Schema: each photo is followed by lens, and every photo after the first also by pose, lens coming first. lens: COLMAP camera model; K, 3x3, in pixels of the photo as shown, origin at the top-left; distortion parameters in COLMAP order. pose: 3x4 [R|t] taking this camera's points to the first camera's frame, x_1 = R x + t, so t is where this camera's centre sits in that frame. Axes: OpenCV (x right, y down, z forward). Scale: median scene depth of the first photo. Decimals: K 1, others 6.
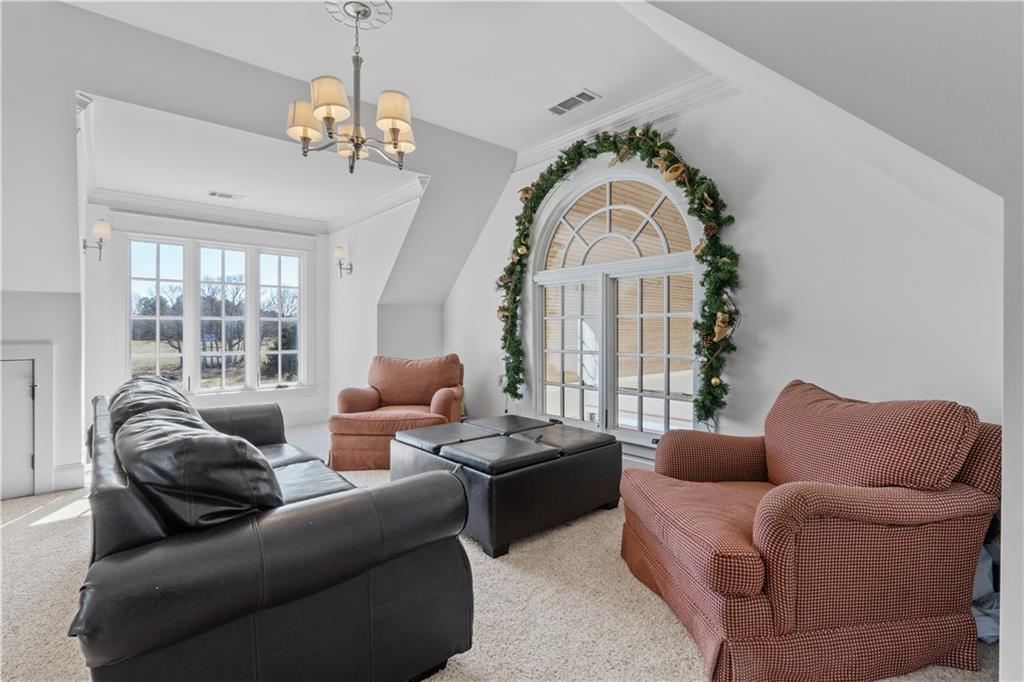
lens RADIAL K [[472.9, 0, 511.5], [0, 472.9, 332.4], [0, 0, 1]] dist [-0.002828, 0.001687]
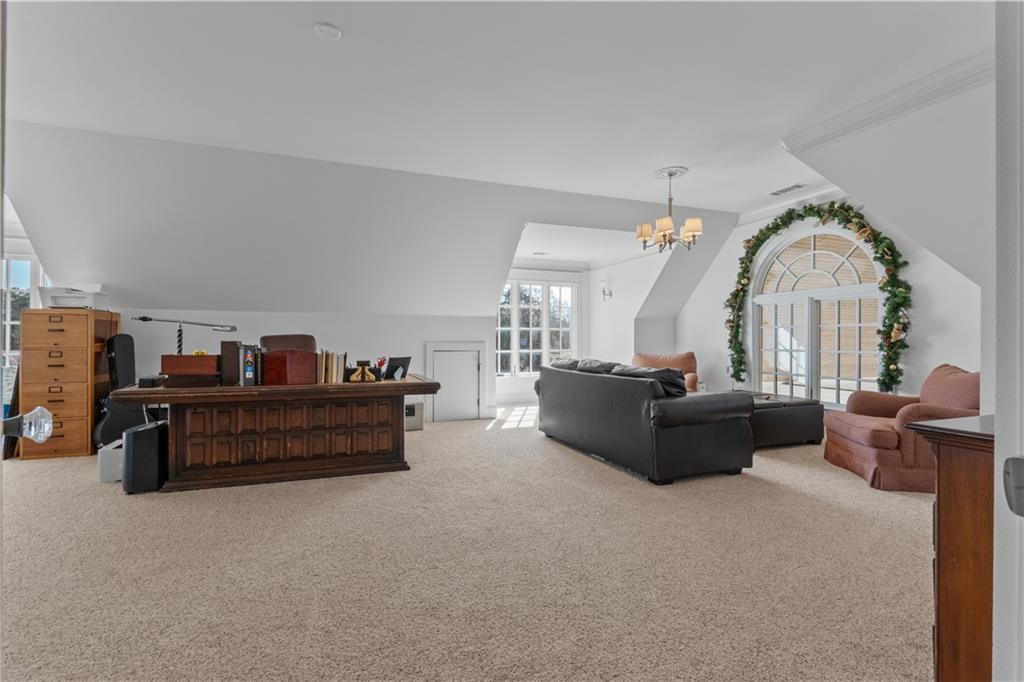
lens RADIAL K [[472.9, 0, 514.6], [0, 472.9, 339.9], [0, 0, 1]] dist [-0.002828, 0.001687]
pose [[0.941511, 0.001211, -0.336981, -0.183547], [-0.001377, 0.999999, -0.000254, 0.011738], [0.336980, 0.000703, 0.941511, -0.738363]]
